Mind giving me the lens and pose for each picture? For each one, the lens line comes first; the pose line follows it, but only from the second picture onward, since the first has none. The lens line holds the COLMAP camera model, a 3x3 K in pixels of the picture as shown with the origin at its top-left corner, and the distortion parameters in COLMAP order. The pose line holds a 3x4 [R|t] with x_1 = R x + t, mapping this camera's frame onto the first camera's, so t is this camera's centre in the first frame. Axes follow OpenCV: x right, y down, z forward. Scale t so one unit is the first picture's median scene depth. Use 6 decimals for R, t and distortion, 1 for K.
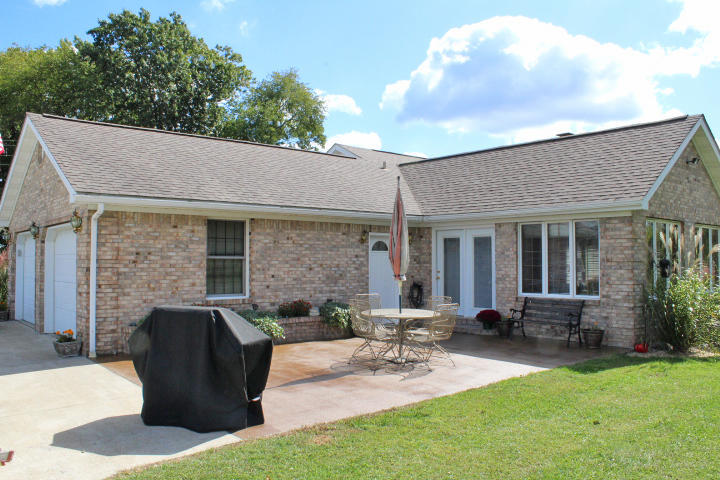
lens RADIAL K [[602.6, 0, 359.2], [0, 602.6, 240.9], [0, 0, 1]] dist [-0.123593, 0.071839]
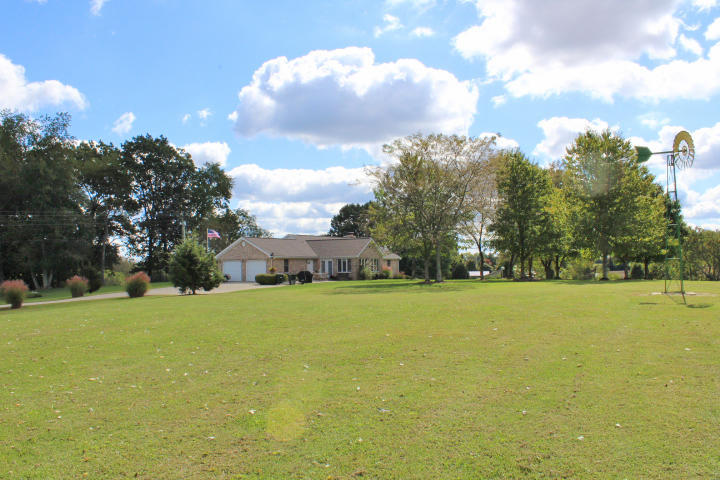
lens RADIAL K [[602.6, 0, 360.4], [0, 602.6, 240.5], [0, 0, 1]] dist [-0.123593, 0.071839]
pose [[0.951079, 0.004684, 0.308911, -1.173681], [-0.003853, 0.999987, -0.003300, -0.169694], [-0.308923, 0.001948, 0.951085, -4.094165]]
